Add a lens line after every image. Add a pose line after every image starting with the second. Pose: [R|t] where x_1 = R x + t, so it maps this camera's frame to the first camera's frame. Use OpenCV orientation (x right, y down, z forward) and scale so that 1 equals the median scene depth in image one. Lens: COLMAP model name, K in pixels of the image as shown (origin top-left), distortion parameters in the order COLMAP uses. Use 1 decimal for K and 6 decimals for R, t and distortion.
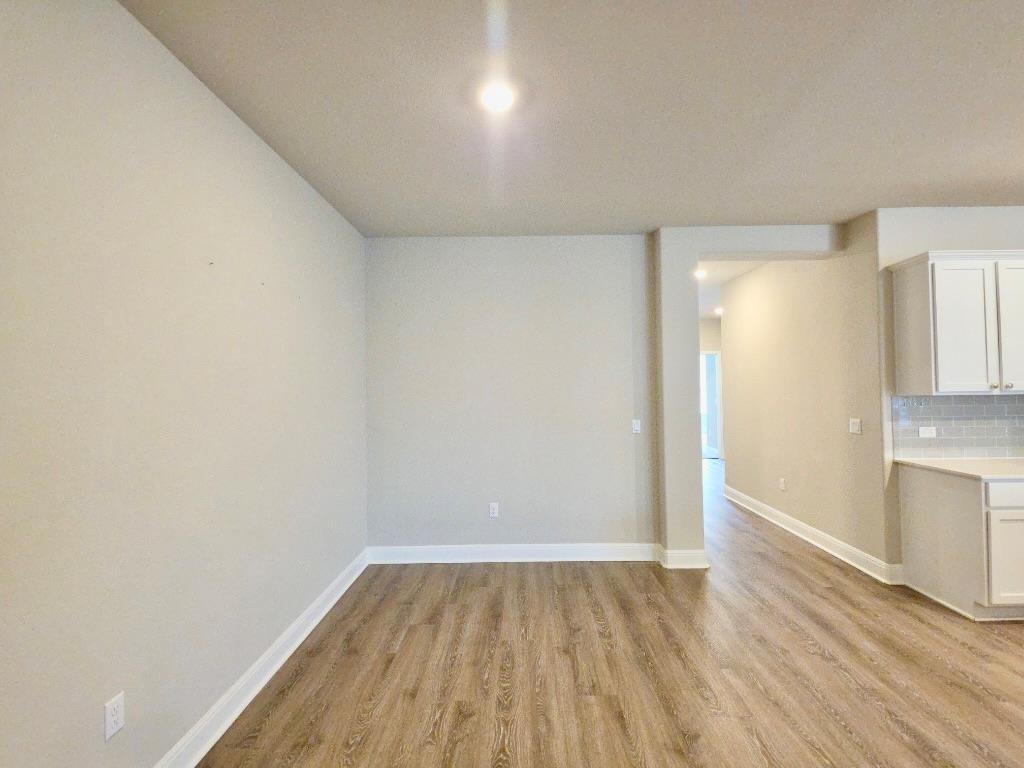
lens RADIAL K [[460.3, 0, 517.5], [0, 460.3, 377.7], [0, 0, 1]] dist [0.014166, -0.009338]
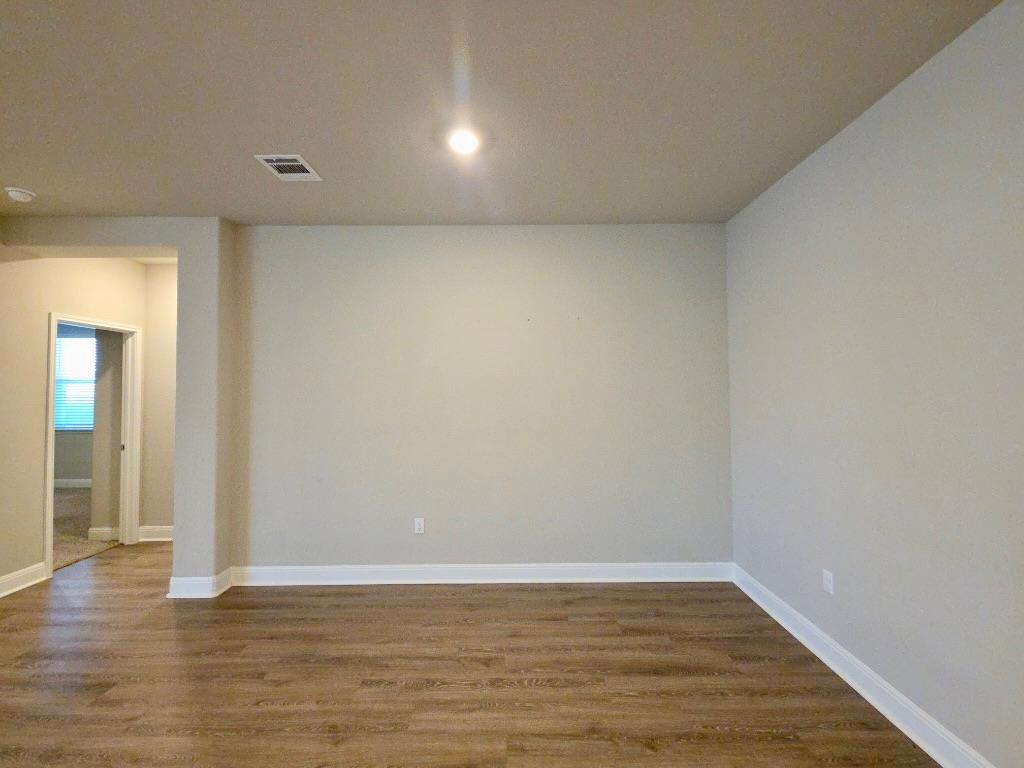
lens RADIAL K [[460.3, 0, 517.5], [0, 460.3, 377.7], [0, 0, 1]] dist [0.014166, -0.009338]
pose [[0.001133, -0.017231, -0.999851, 0.854854], [0.029424, 0.999419, -0.017190, 0.012213], [0.999566, -0.029401, 0.001639, 0.857521]]
